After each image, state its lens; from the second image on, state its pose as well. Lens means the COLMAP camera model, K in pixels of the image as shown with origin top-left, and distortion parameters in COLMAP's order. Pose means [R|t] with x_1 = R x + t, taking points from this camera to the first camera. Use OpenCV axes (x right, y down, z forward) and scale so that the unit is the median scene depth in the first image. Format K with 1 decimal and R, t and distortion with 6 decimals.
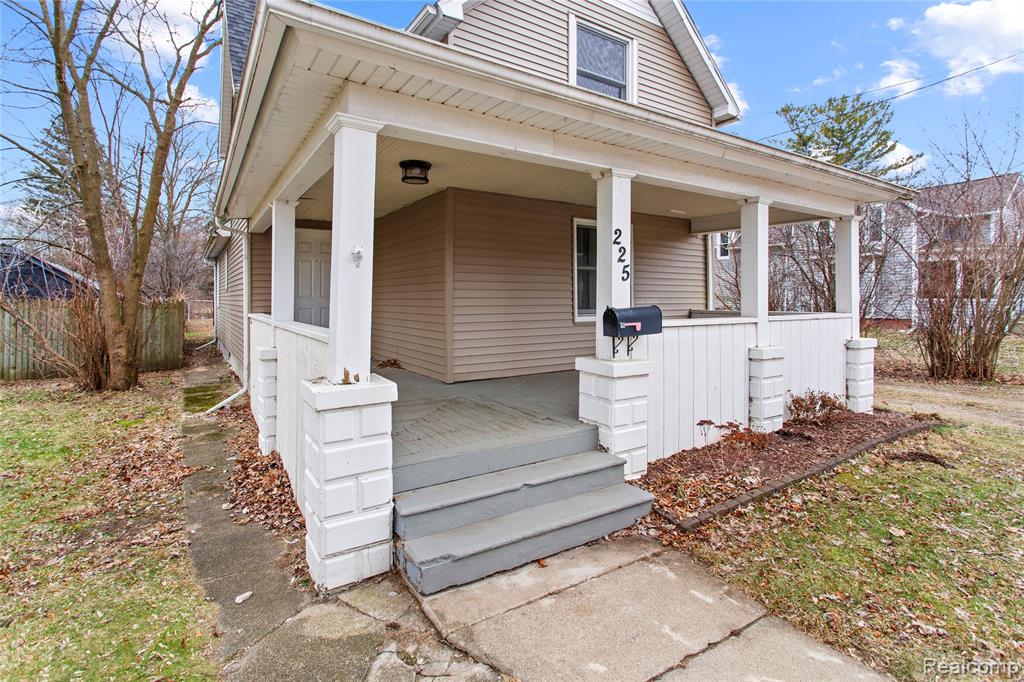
lens RADIAL K [[497.9, 0, 512.0], [0, 497.9, 299.2], [0, 0, 1]] dist [0.006187, 0.000715]
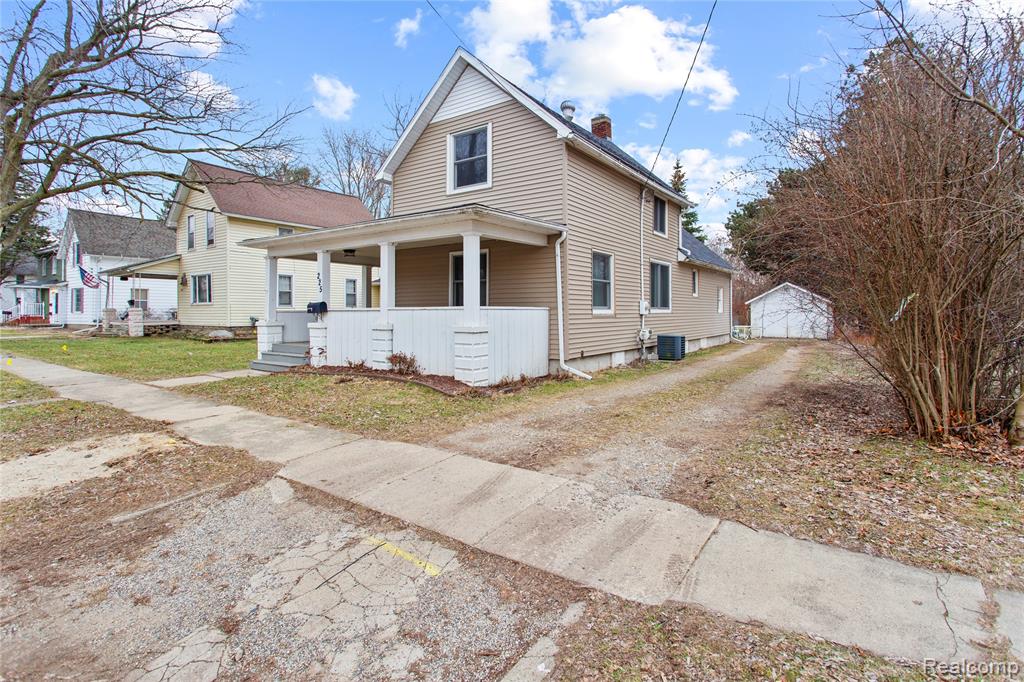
lens RADIAL K [[497.9, 0, 512.0], [0, 497.9, 299.2], [0, 0, 1]] dist [0.006187, 0.000715]
pose [[0.369331, -0.024205, -0.928982, 2.978025], [0.002147, 0.999680, -0.025194, 0.065672], [0.929295, 0.007311, 0.369265, 0.963208]]
